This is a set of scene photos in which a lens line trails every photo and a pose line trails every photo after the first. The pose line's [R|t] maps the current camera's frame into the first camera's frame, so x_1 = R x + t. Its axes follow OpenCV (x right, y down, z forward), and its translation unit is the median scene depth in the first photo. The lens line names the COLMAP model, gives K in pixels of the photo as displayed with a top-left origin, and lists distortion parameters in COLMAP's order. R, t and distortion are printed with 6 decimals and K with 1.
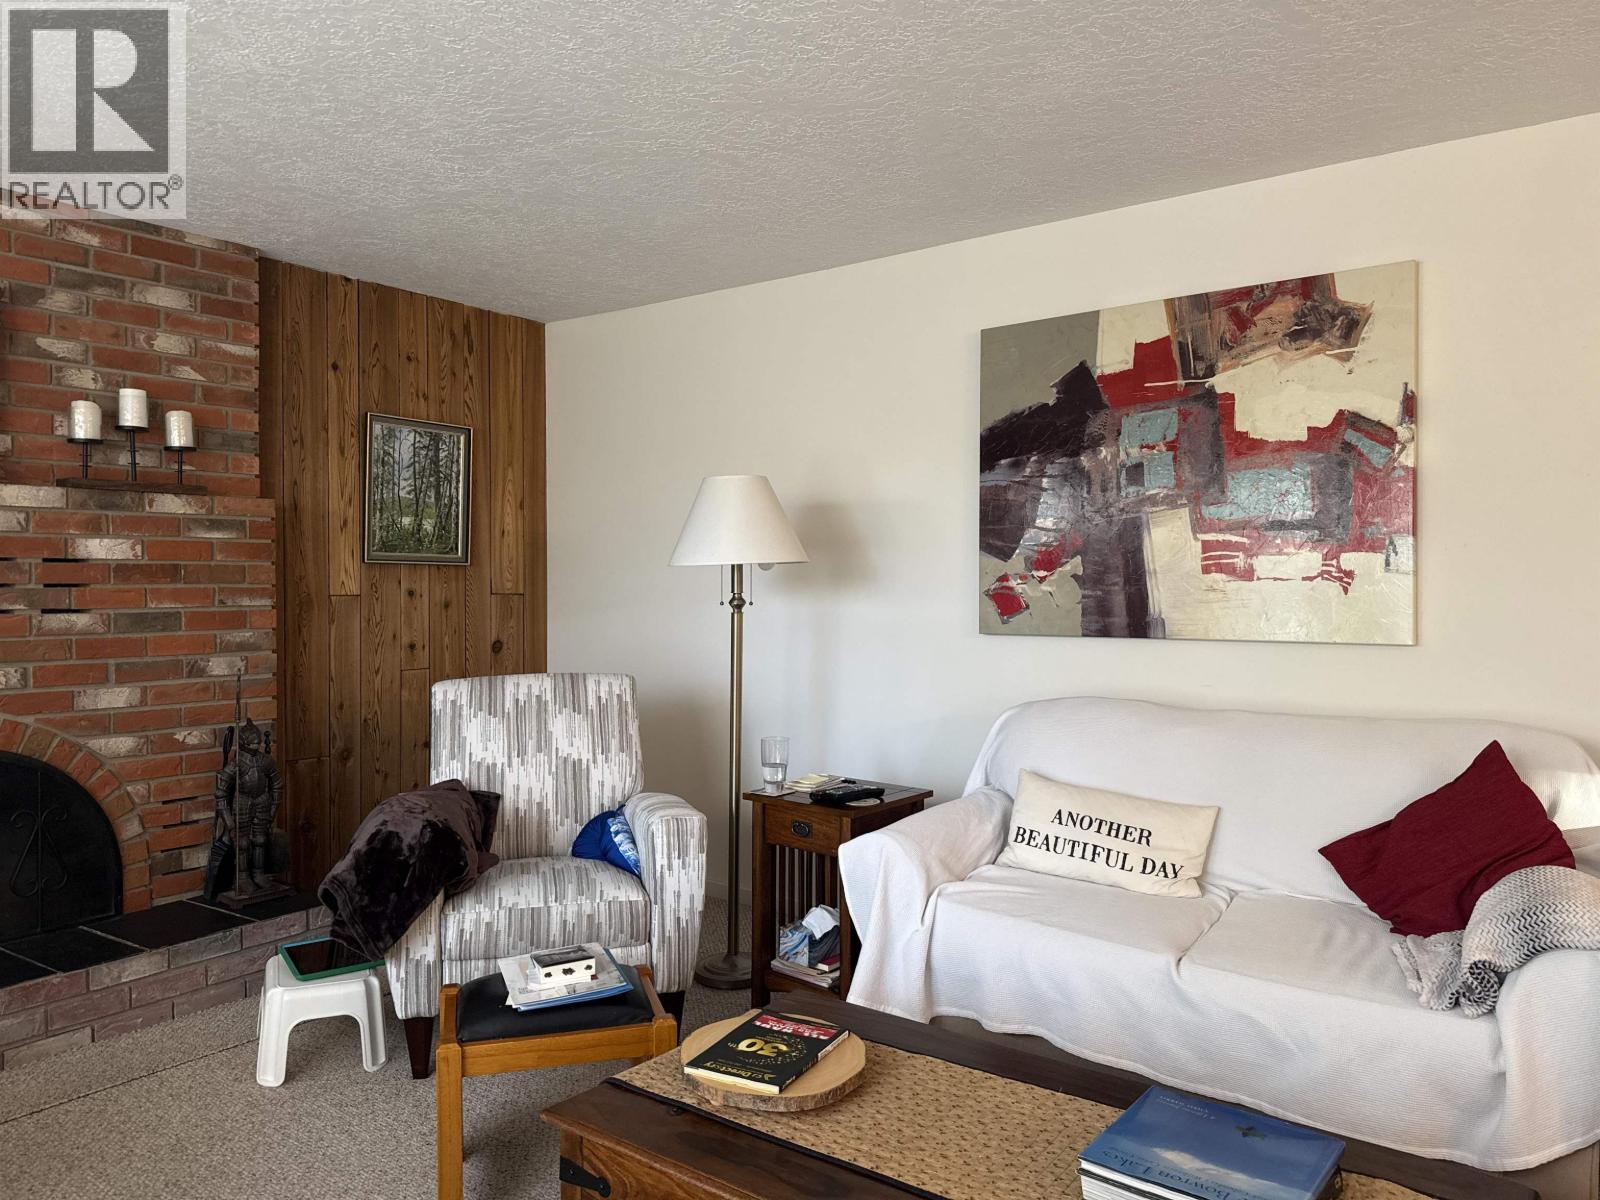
lens RADIAL K [[1155.9, 0, 800.0], [0, 1155.9, 600.0], [0, 0, 1]] dist [-0.038014, 0.002827]
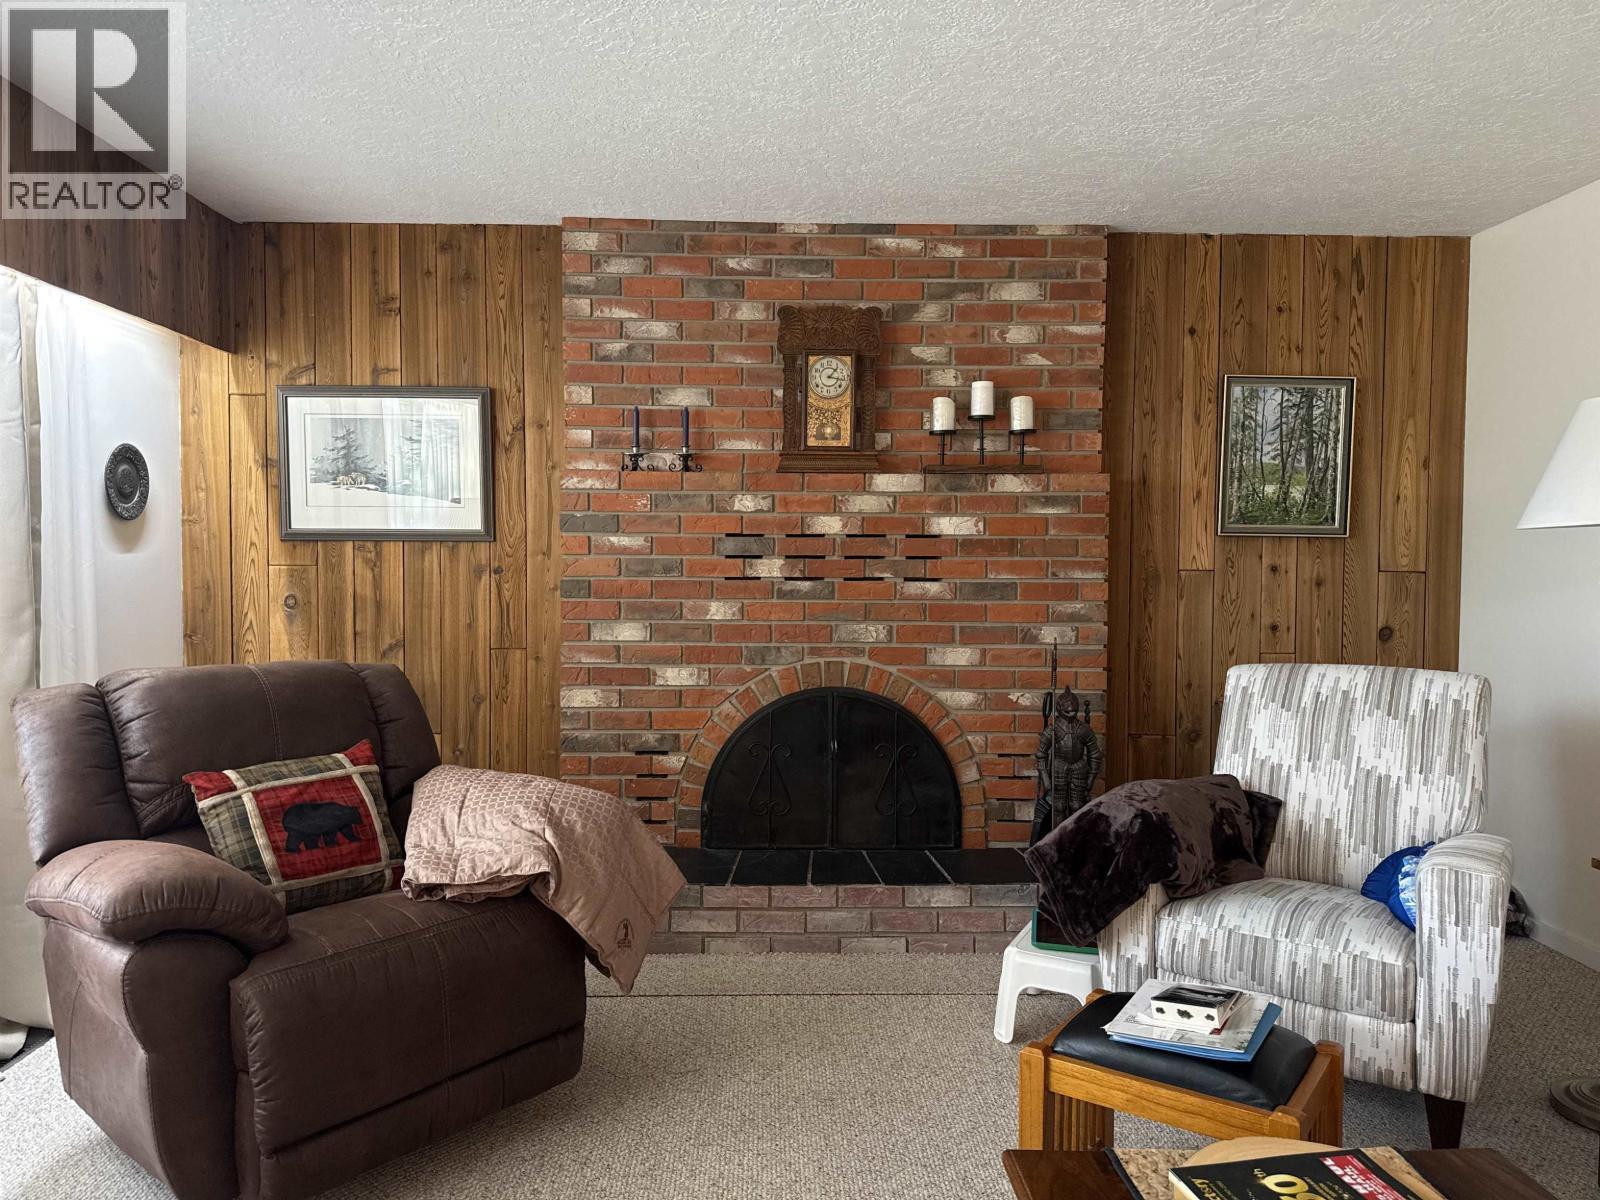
lens RADIAL K [[1128.4, 0, 778.8], [0, 1128.4, 601.2], [0, 0, 1]] dist [0.105927, -0.151557]
pose [[0.590603, 0.032599, -0.806303, 0.198503], [-0.019374, 0.999468, 0.026218, 0.004288], [0.806730, 0.000137, 0.590921, 0.184296]]
